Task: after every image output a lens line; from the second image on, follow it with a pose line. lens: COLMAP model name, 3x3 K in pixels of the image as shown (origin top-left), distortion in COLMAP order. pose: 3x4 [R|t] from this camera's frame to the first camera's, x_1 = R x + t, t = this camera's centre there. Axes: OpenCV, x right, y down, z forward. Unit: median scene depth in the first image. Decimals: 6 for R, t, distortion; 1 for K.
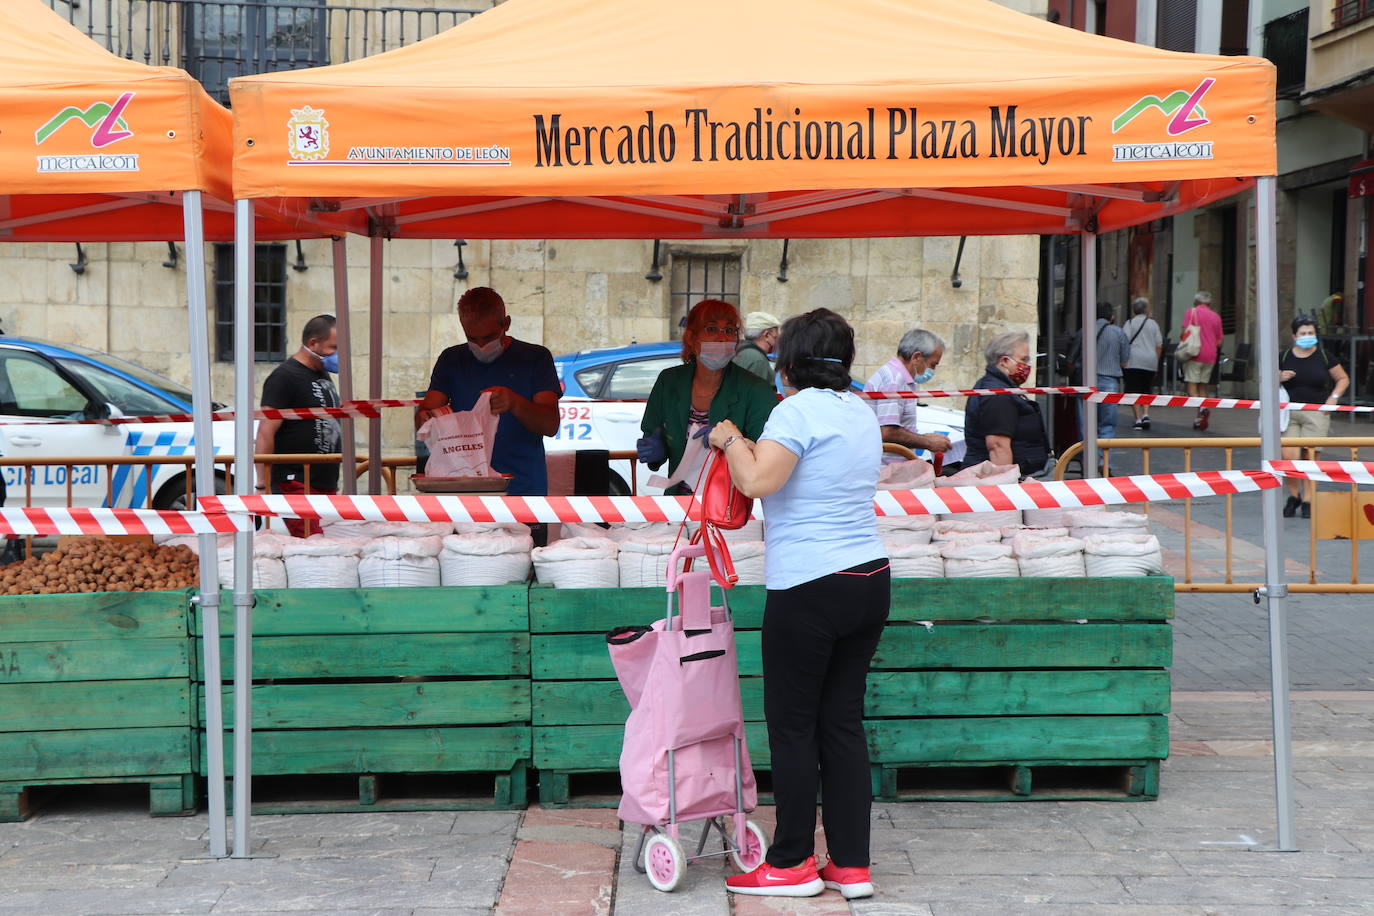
lens RADIAL K [[2353.1, 0, 673.6], [0, 2353.1, 480.6], [0, 0, 1]] dist [0.182852, 0.000000]
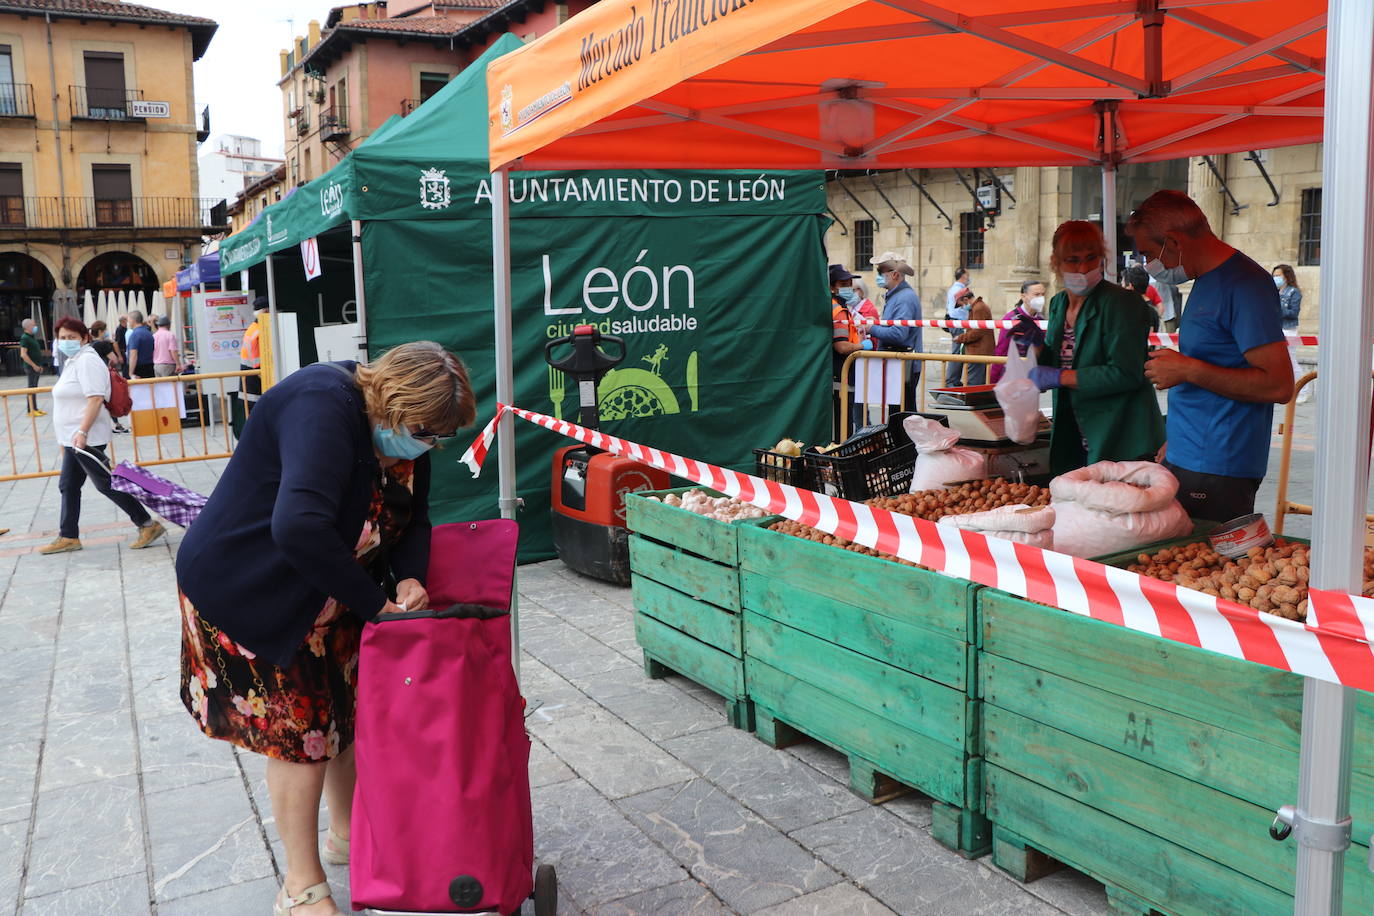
lens RADIAL K [[1127.0, 0, 662.1], [0, 1127.0, 484.2], [0, 0, 1]] dist [-0.186968, 0.153760]
pose [[0.447998, 0.135525, -0.883703, -0.082019], [-0.008091, 0.989018, 0.147575, -0.034419], [0.893998, -0.058963, 0.444174, 0.752477]]
